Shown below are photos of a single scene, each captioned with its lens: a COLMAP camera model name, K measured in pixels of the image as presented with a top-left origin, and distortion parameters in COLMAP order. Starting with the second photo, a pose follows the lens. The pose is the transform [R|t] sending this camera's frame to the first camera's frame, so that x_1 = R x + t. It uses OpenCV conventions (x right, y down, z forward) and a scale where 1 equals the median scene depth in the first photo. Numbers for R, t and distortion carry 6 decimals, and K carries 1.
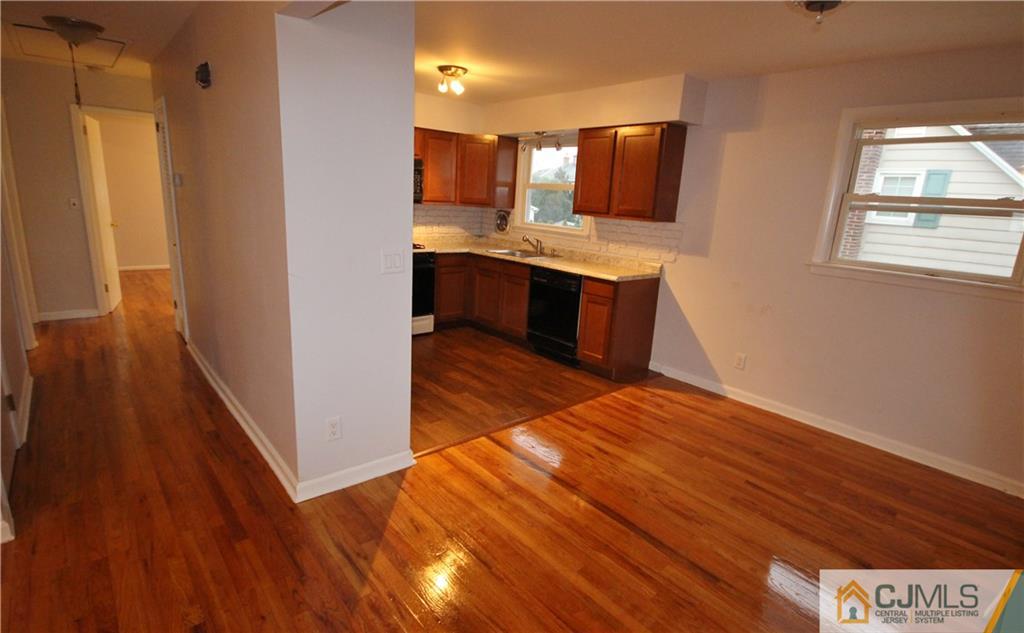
lens RADIAL K [[495.8, 0, 515.7], [0, 495.8, 316.0], [0, 0, 1]] dist [0.002470, 0.001023]
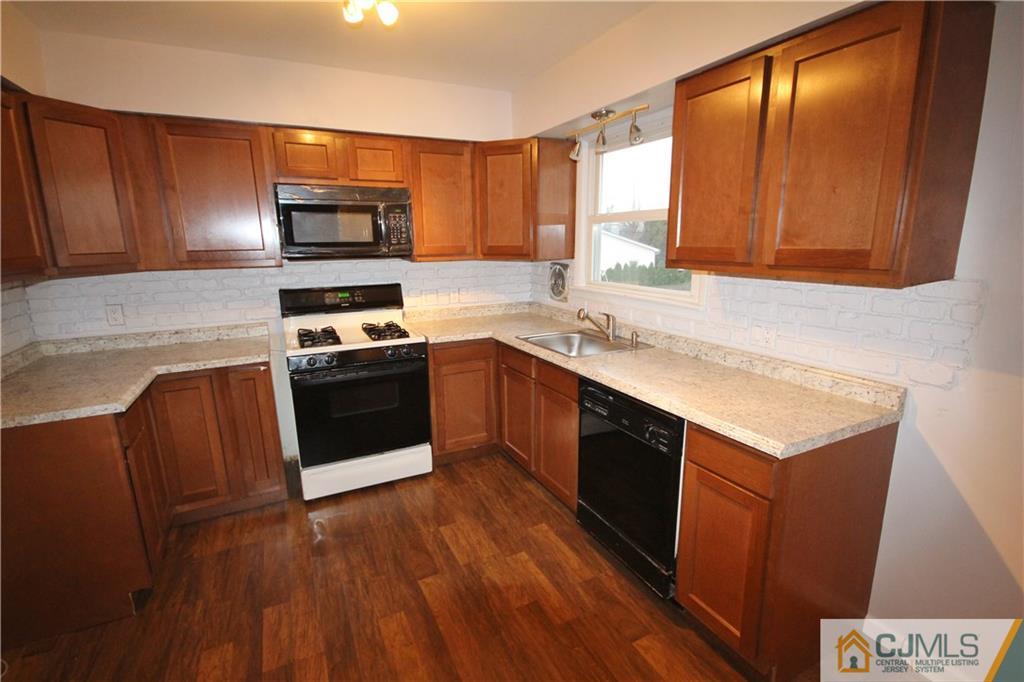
lens RADIAL K [[471.9, 0, 515.7], [0, 471.9, 344.8], [0, 0, 1]] dist [-0.001613, 0.000255]
pose [[0.965185, -0.013094, -0.261239, 0.099119], [0.006801, 0.999665, -0.024980, -0.128982], [0.261479, 0.022334, 0.964951, 0.565202]]
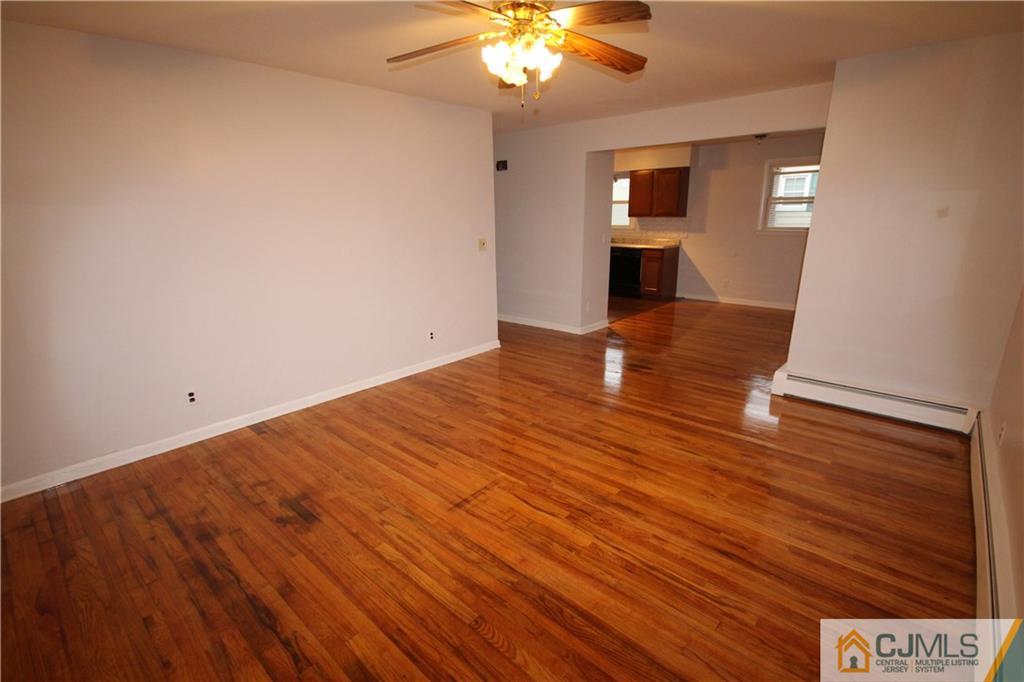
lens RADIAL K [[471.9, 0, 516.1], [0, 471.9, 338.8], [0, 0, 1]] dist [-0.001613, 0.000255]
pose [[0.990016, -0.100524, 0.098813, -0.546880], [0.097226, 0.994550, 0.037659, 0.145614], [-0.102060, -0.027676, 0.994393, -0.752753]]
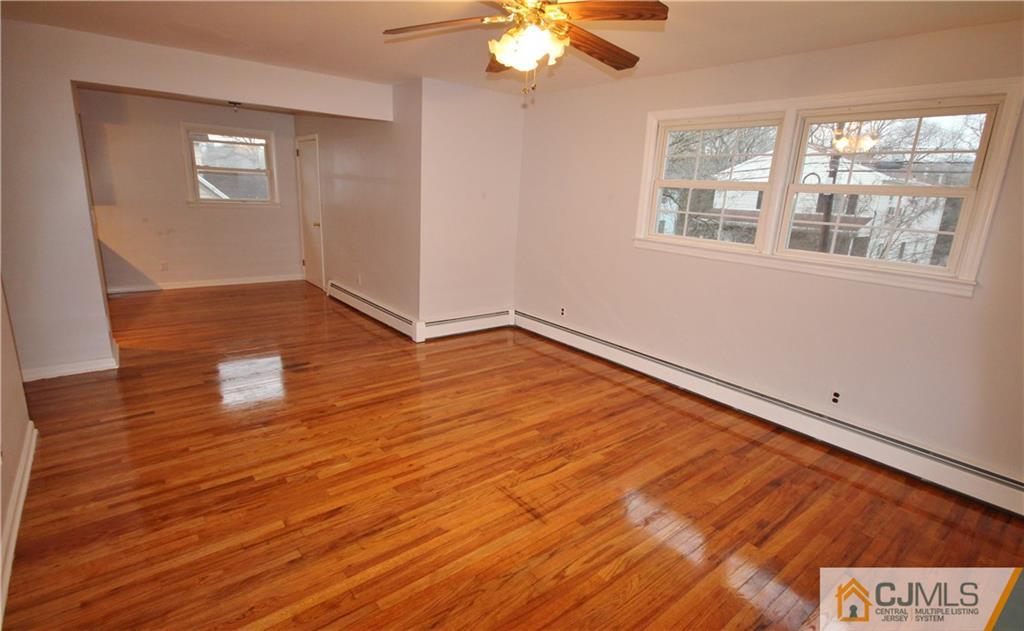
lens RADIAL K [[495.8, 0, 511.2], [0, 495.8, 317.0], [0, 0, 1]] dist [0.002470, 0.001023]
pose [[0.045488, -0.302699, 0.952000, -1.027795], [0.189313, 0.938329, 0.289307, -0.008048], [-0.980863, 0.167066, 0.099988, -0.258091]]
